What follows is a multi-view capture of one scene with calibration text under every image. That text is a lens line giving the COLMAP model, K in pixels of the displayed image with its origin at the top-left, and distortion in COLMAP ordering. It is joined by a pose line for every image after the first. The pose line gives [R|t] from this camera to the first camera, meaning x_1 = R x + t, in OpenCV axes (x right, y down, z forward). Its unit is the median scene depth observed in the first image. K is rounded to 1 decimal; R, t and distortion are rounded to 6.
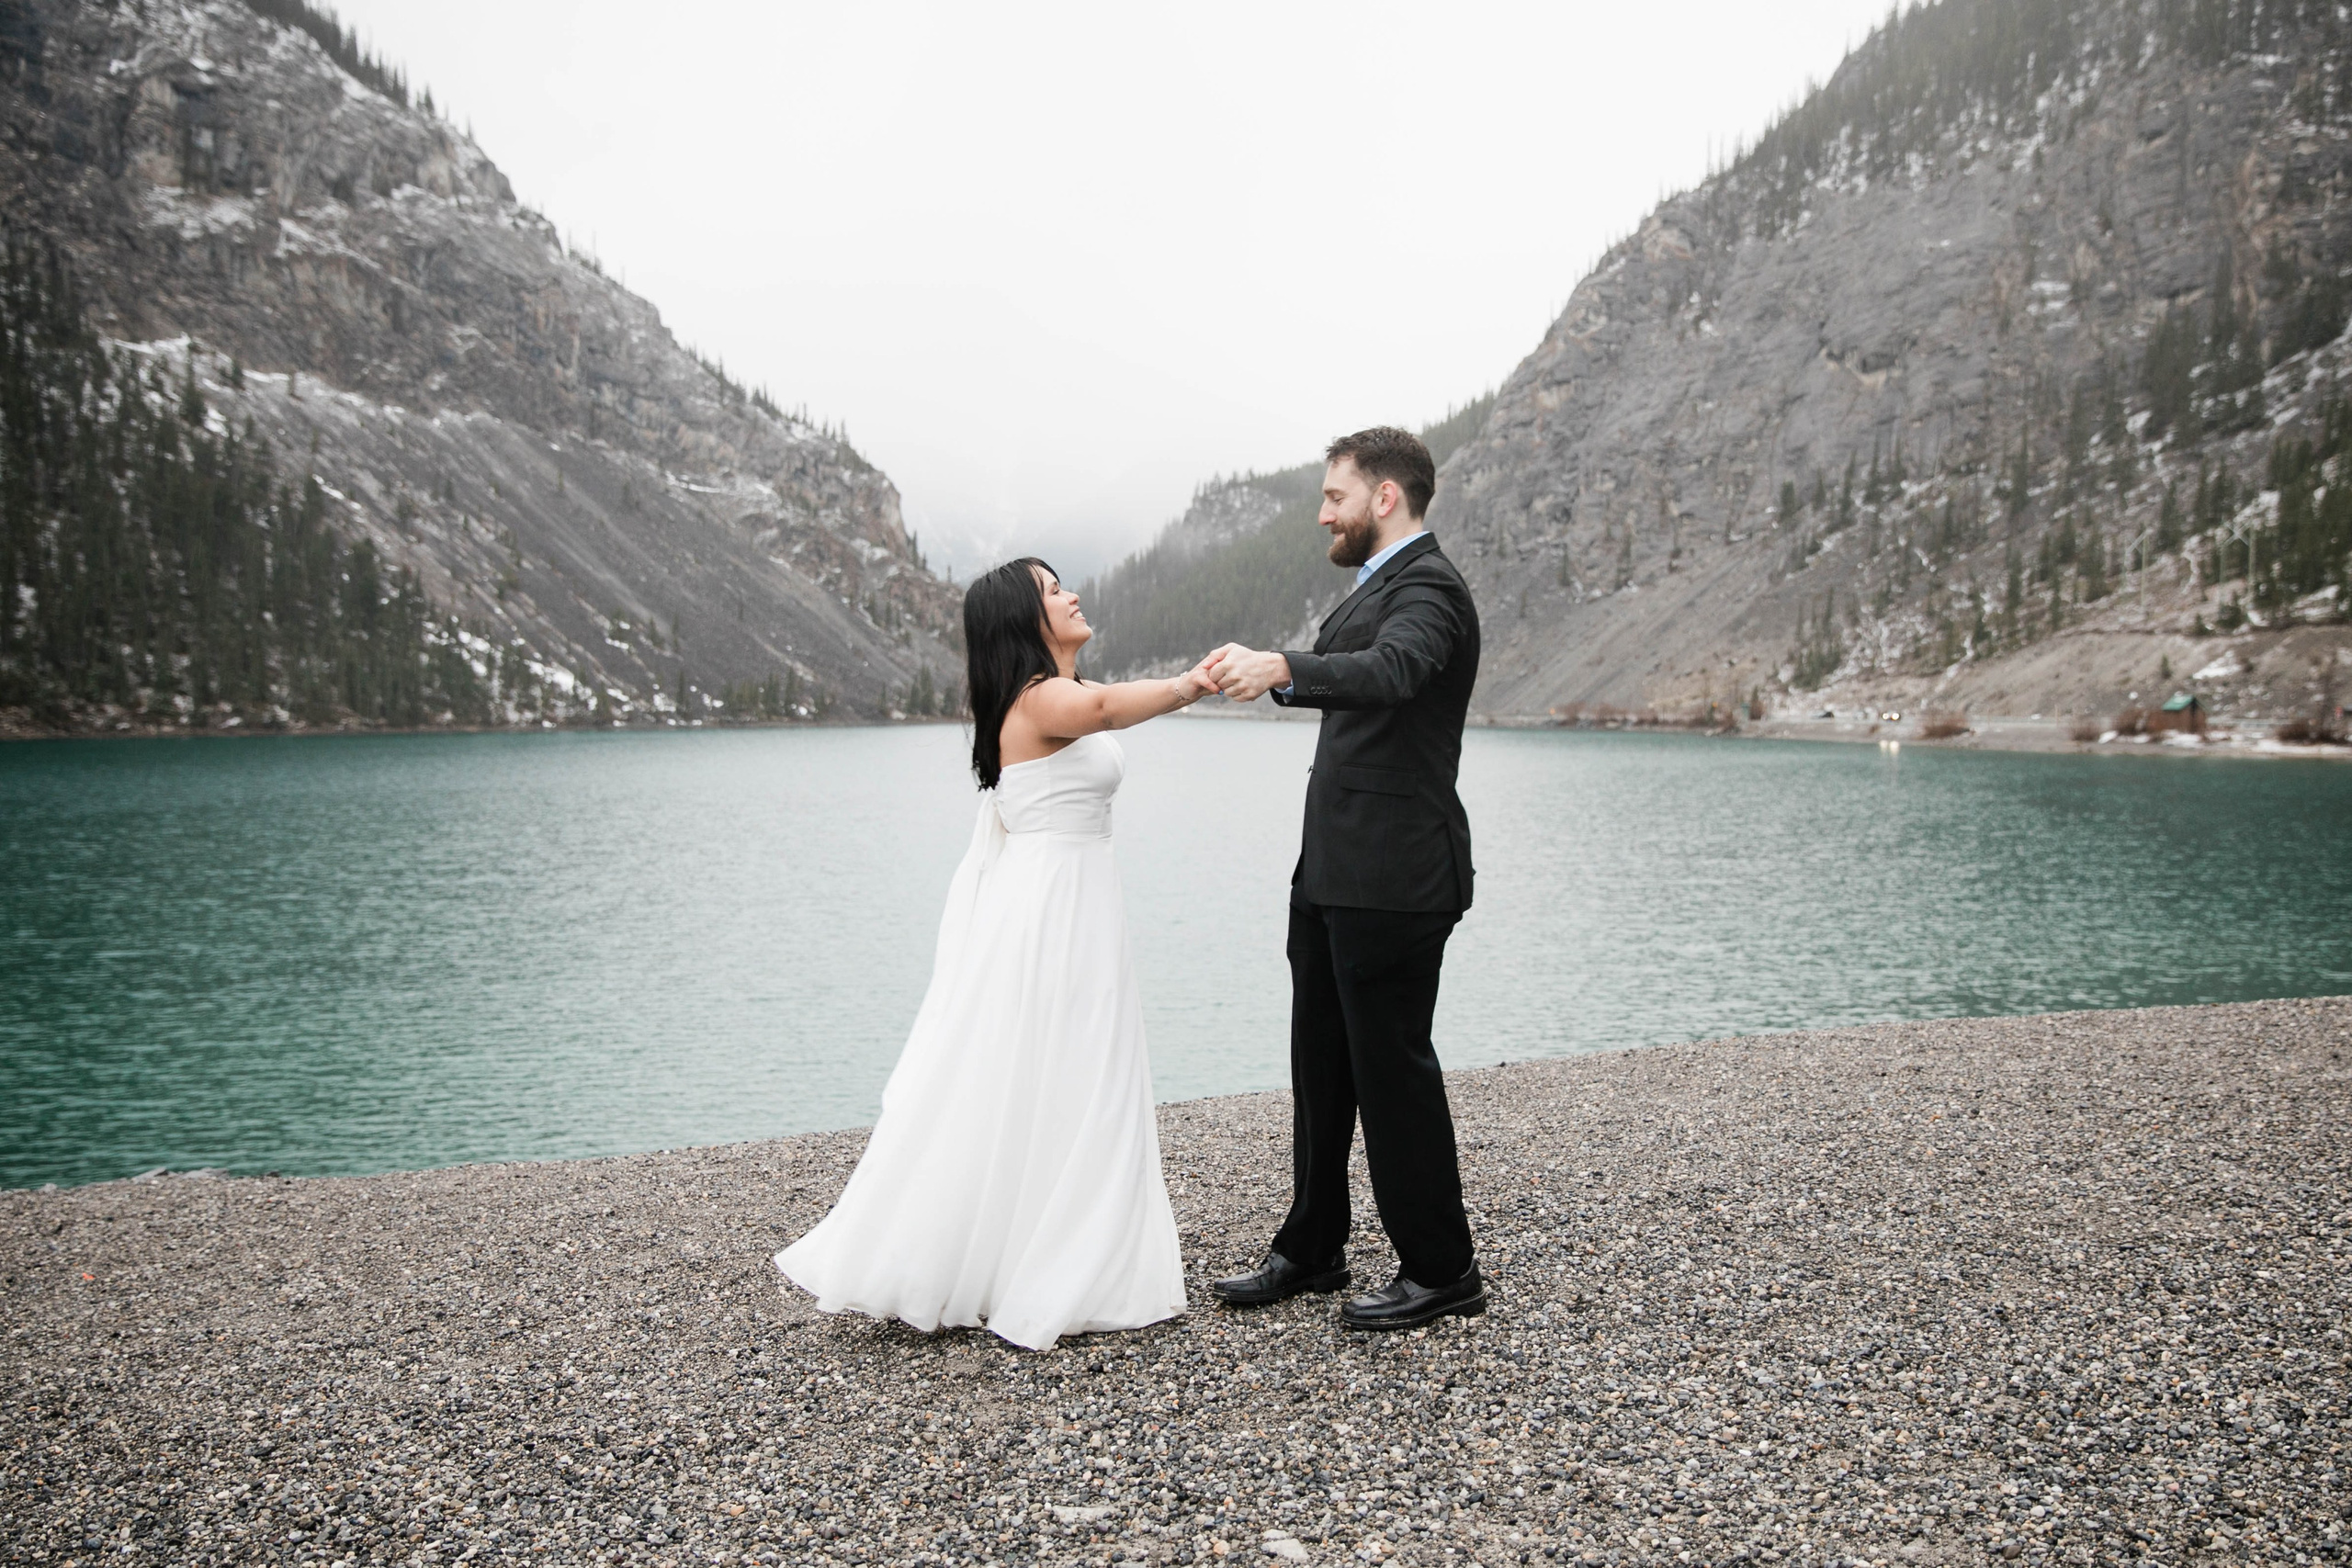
lens RADIAL K [[2538.1, 0, 1222.9], [0, 2538.1, 859.5], [0, 0, 1]] dist [-0.041191, 0.139604]
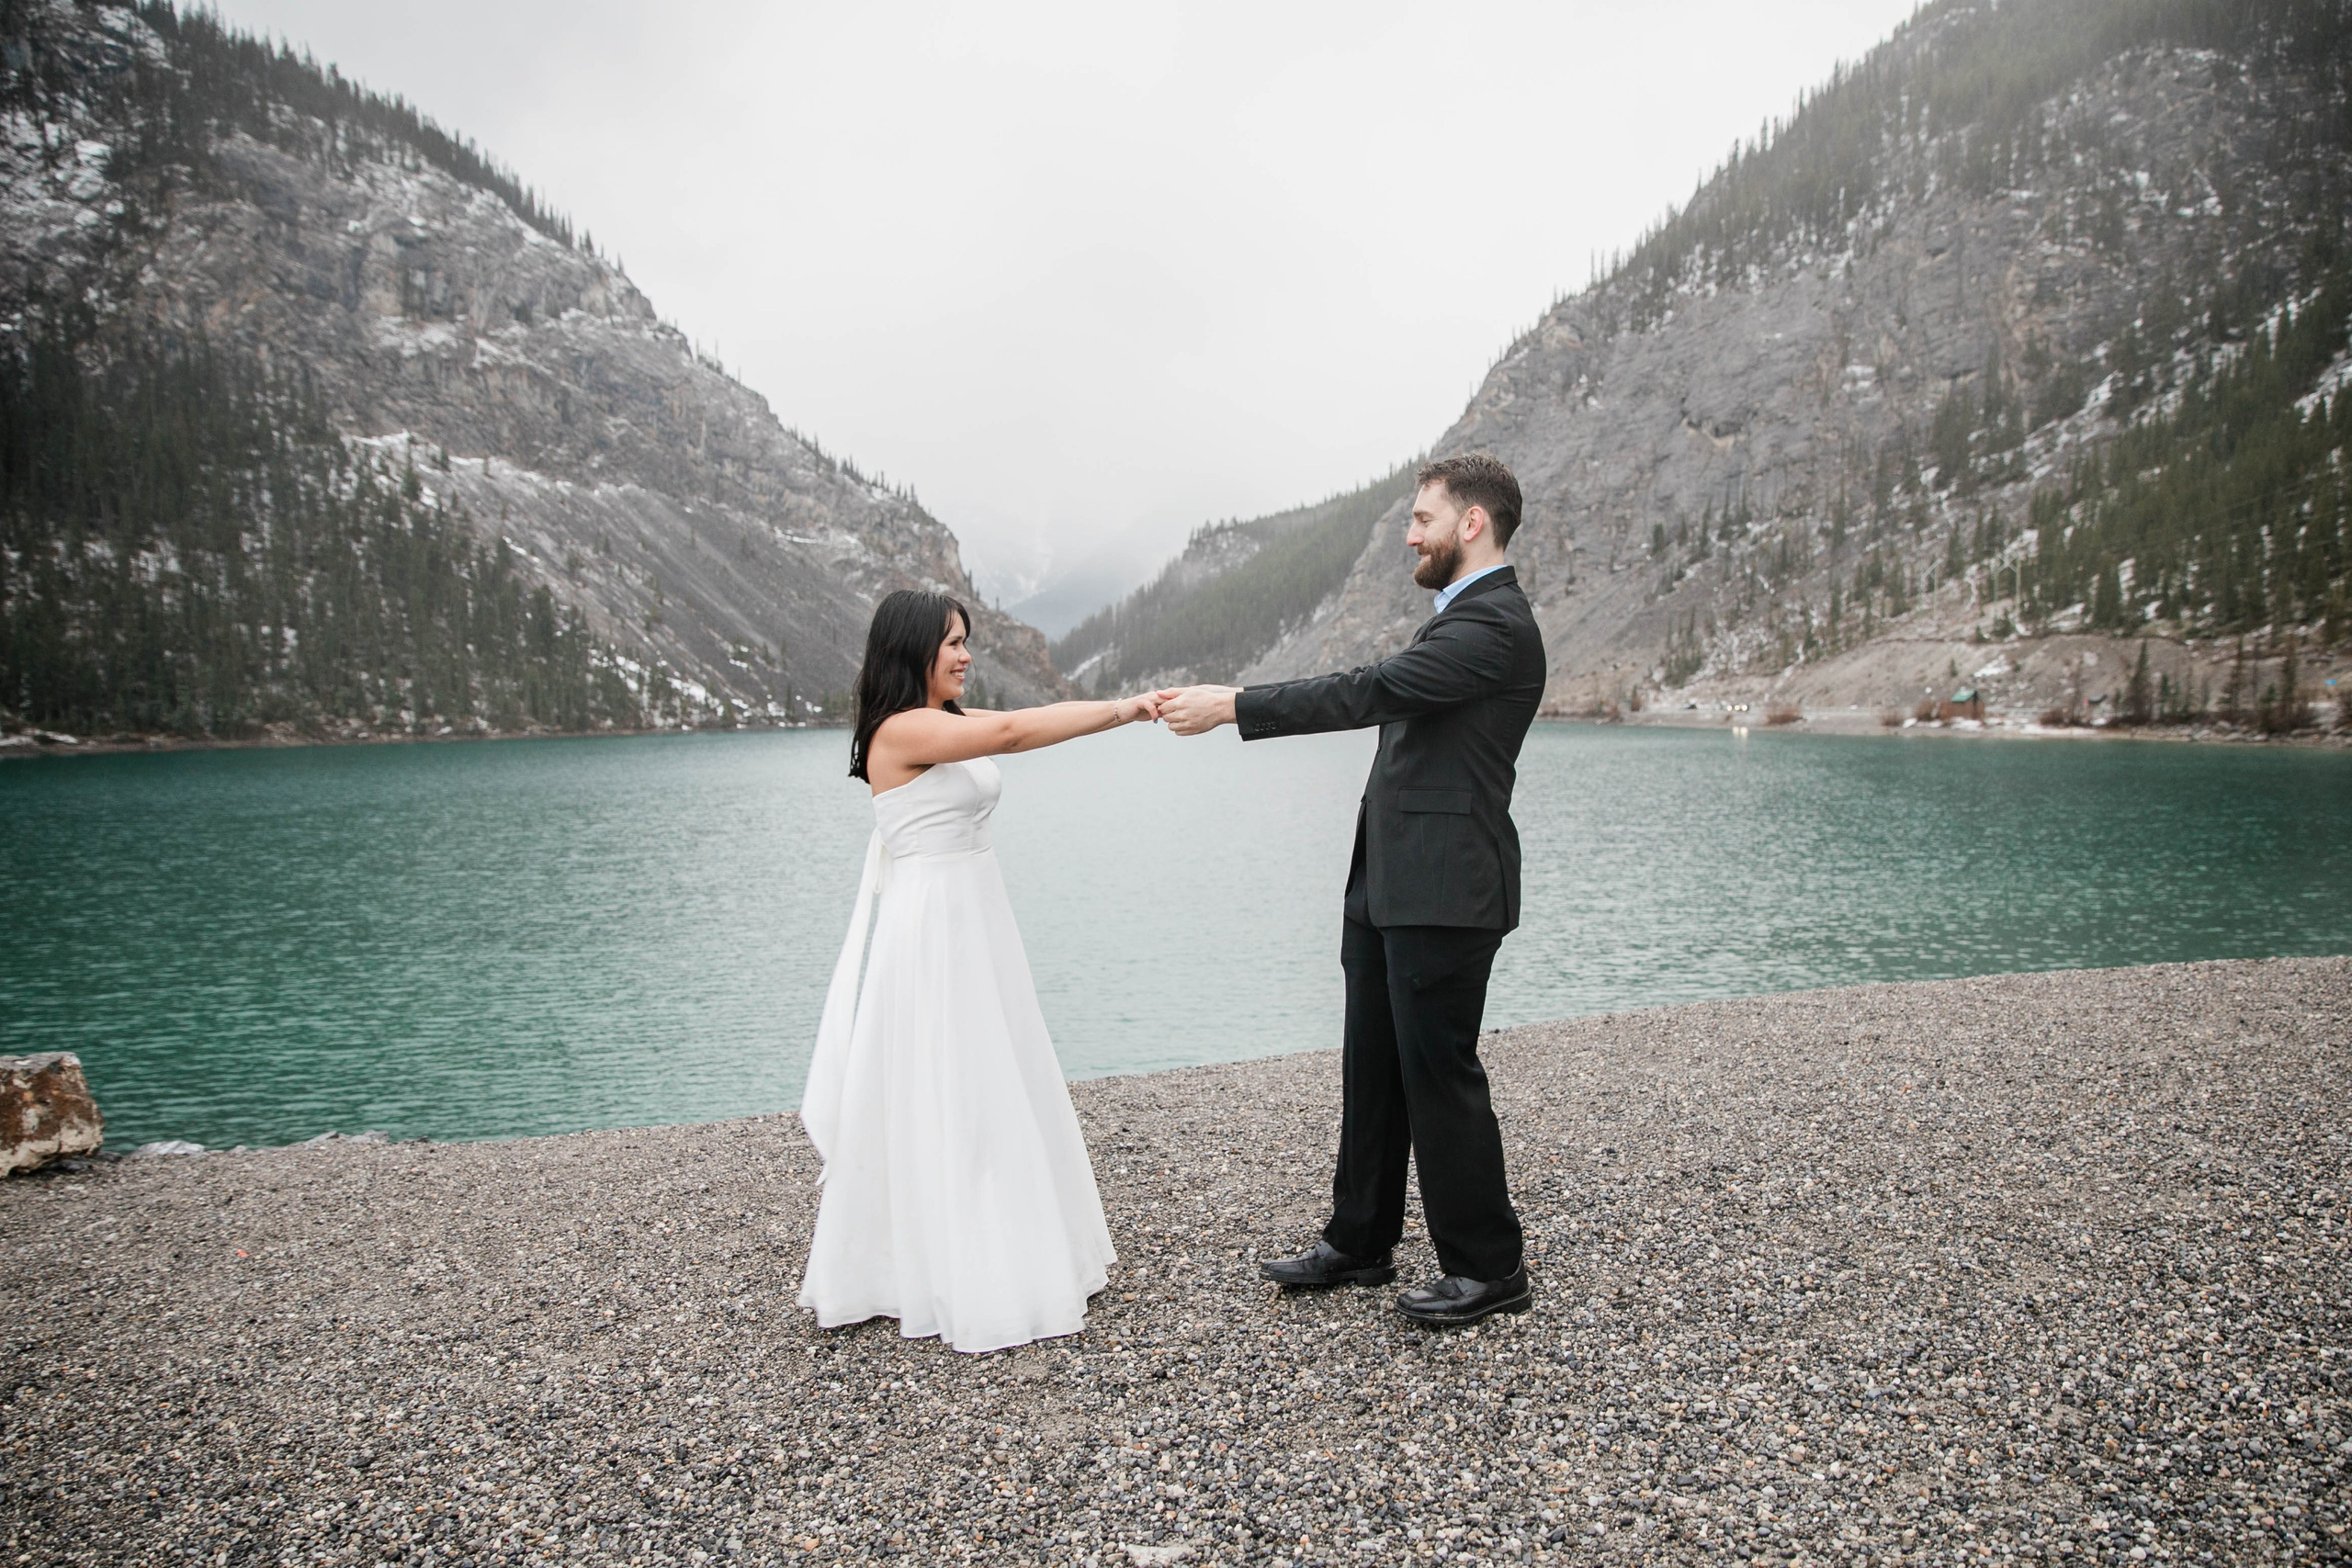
lens RADIAL K [[1867.8, 0, 1186.5], [0, 1867.8, 875.4], [0, 0, 1]] dist [-0.119529, 0.108081]
pose [[0.999890, -0.012615, -0.007757, -0.021083], [0.012870, 0.999348, 0.033719, -0.018553], [0.007327, -0.033815, 0.999401, 0.174047]]
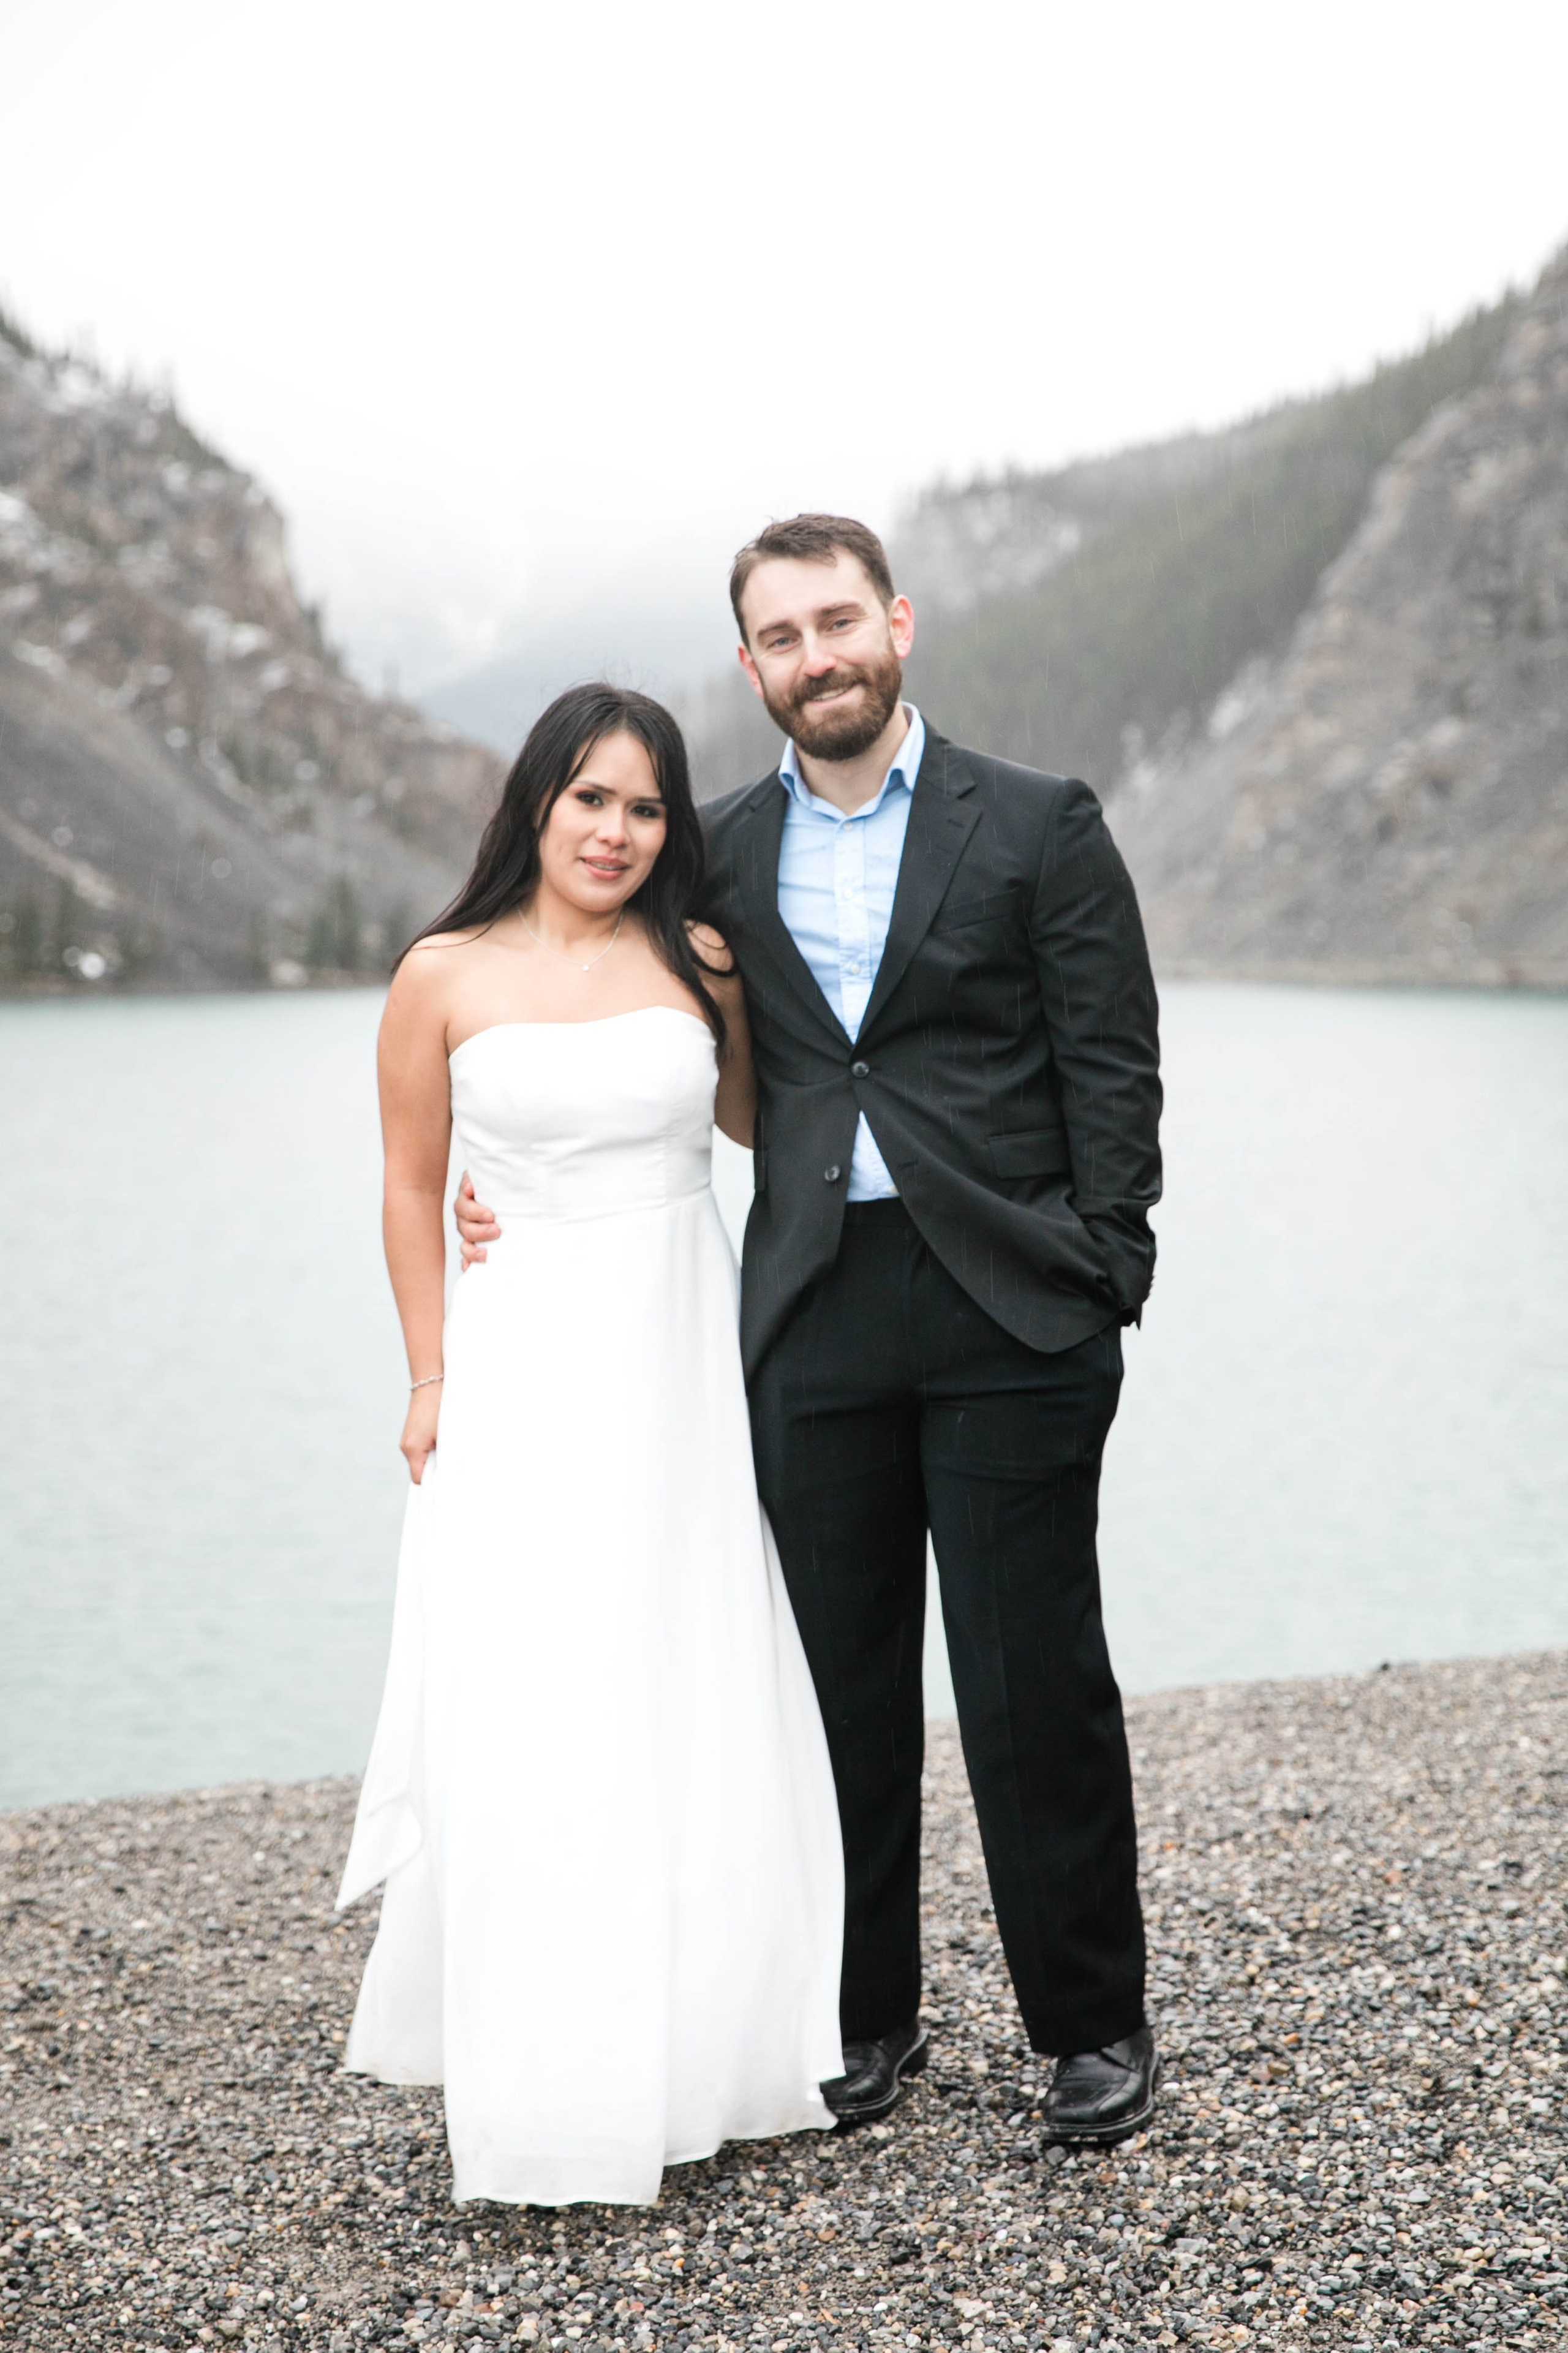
lens RADIAL K [[5511.9, 0, 816.2], [0, 5511.9, 1181.0], [0, 0, 1]] dist [0.348703, -0.397299]
pose [[0.999176, -0.005550, -0.040194, 0.040595], [0.004963, 0.999879, -0.014713, -0.002489], [0.040271, 0.014501, 0.999084, -0.144052]]
